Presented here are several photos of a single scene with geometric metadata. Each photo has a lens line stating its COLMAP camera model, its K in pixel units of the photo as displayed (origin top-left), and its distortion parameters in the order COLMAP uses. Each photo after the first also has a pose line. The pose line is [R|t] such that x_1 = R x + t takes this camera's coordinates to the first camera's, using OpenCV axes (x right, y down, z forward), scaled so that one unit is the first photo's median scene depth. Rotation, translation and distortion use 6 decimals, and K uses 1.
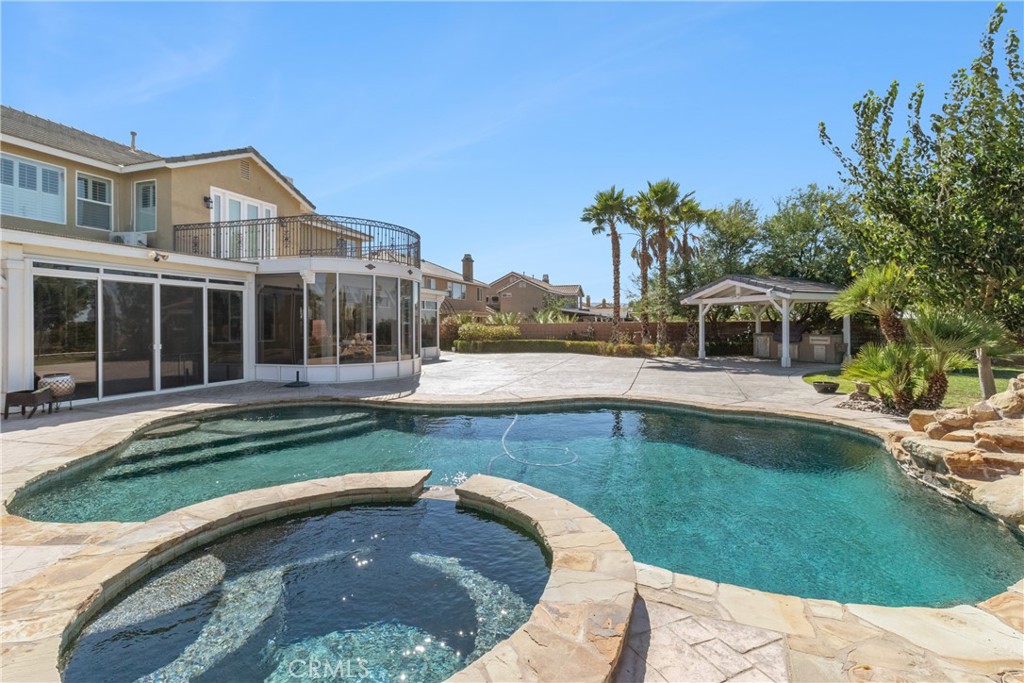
lens RADIAL K [[478.3, 0, 521.1], [0, 478.3, 336.9], [0, 0, 1]] dist [0.002896, 0.000672]
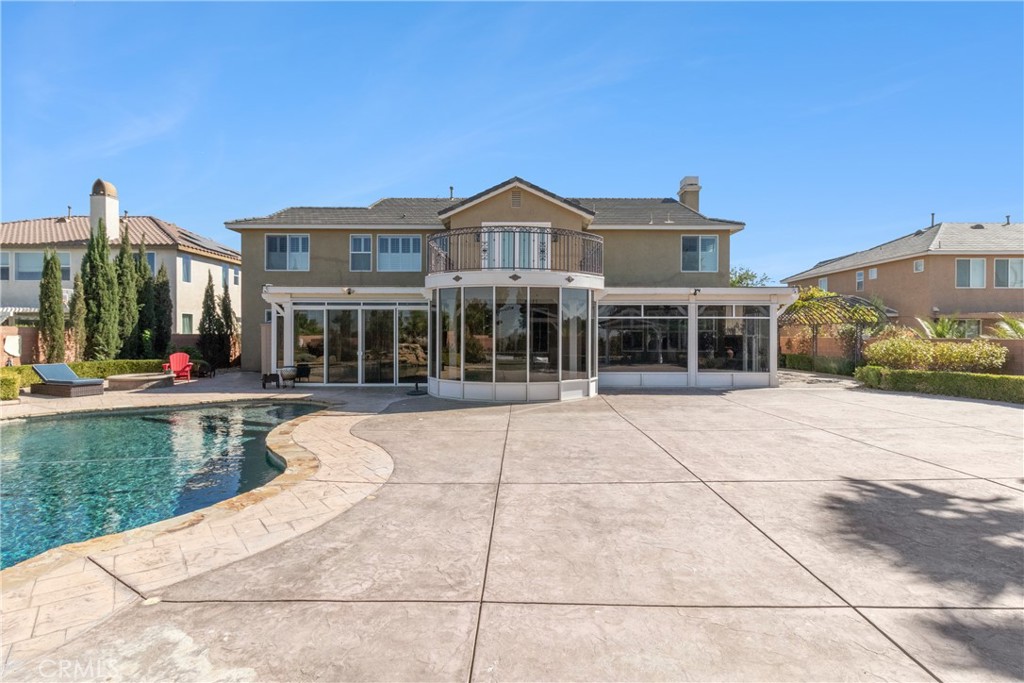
lens RADIAL K [[478.3, 0, 521.1], [0, 478.3, 336.9], [0, 0, 1]] dist [0.002896, 0.000672]
pose [[0.302060, 0.017333, -0.953131, 0.566021], [-0.027647, 0.999573, 0.009416, -0.041247], [0.952888, 0.023507, 0.302411, 0.769959]]
